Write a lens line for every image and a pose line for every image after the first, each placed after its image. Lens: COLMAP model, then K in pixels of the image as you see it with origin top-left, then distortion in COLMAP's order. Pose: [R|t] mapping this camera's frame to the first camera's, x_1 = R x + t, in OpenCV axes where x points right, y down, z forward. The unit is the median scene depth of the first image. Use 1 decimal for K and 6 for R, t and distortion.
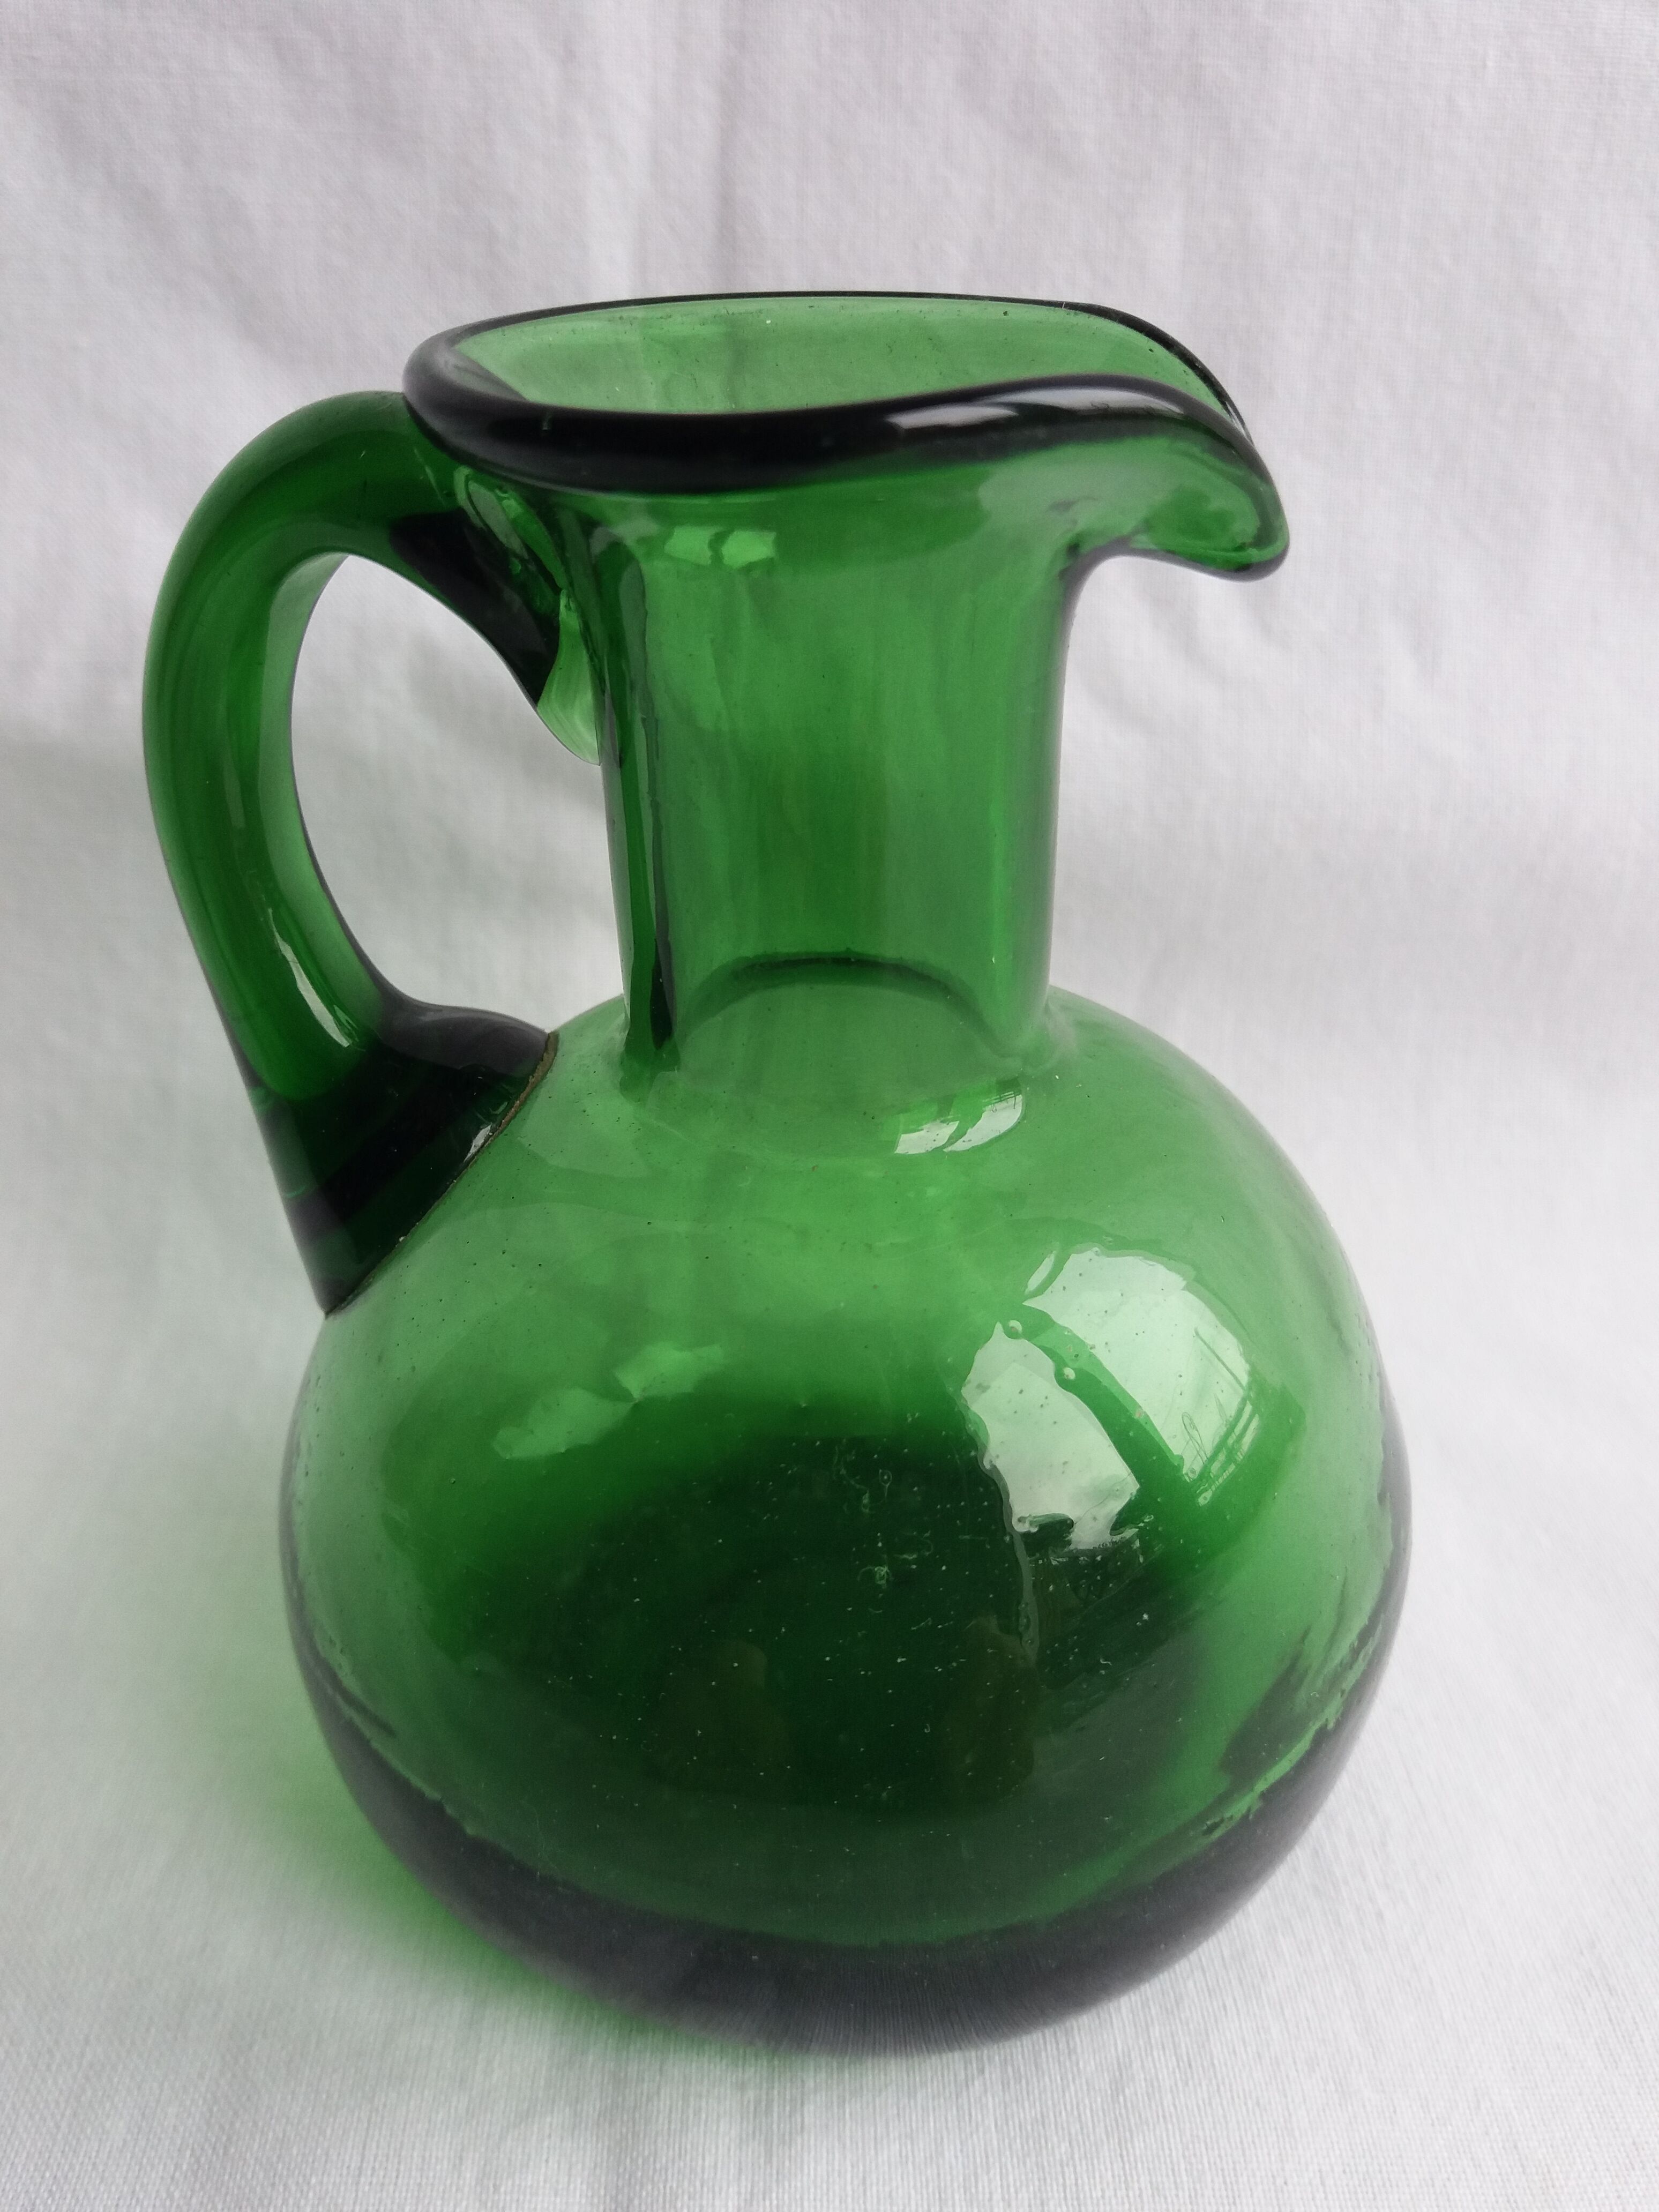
lens RADIAL K [[1890.4, 0, 829.5], [0, 1890.4, 1106.0], [0, 0, 1]] dist [-0.053203, -0.000218]
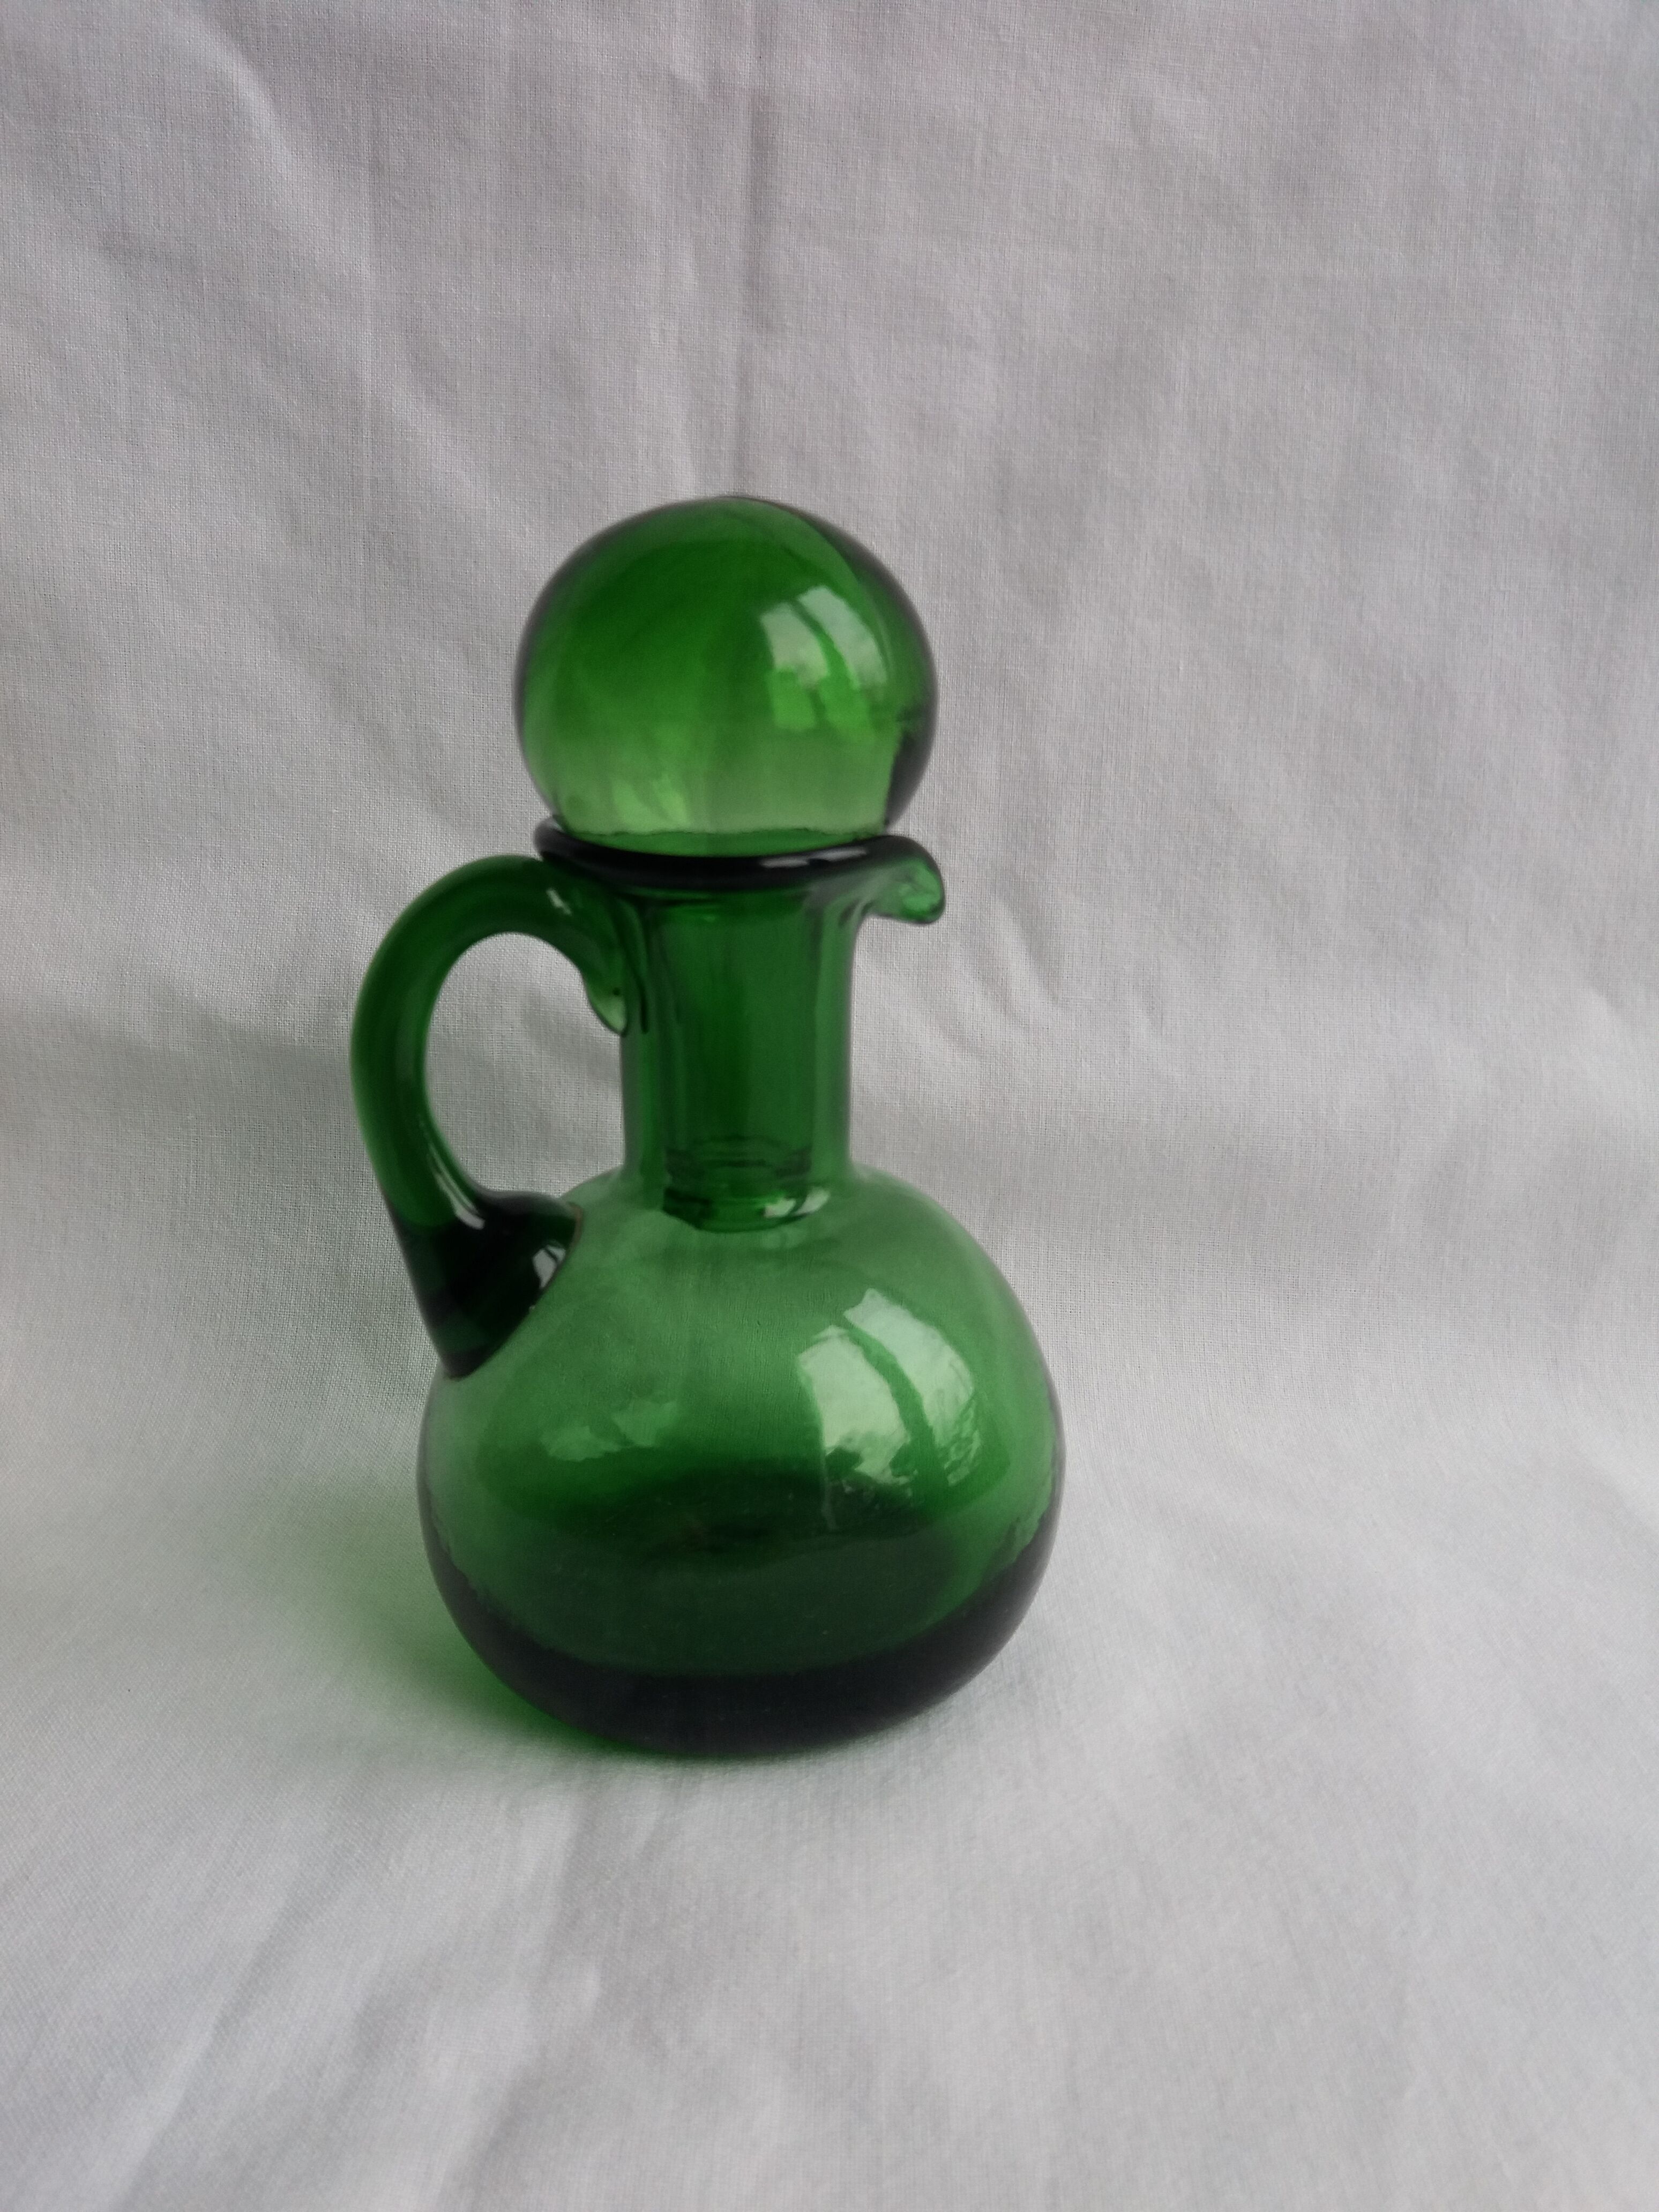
lens RADIAL K [[1712.8, 0, 847.3], [0, 1712.8, 1104.1], [0, 0, 1]] dist [0.123809, -0.445538]
pose [[0.999652, 0.020547, -0.016573, 0.087064], [-0.023770, 0.973710, -0.226547, 0.184587], [0.011482, 0.226862, 0.973859, -0.443132]]
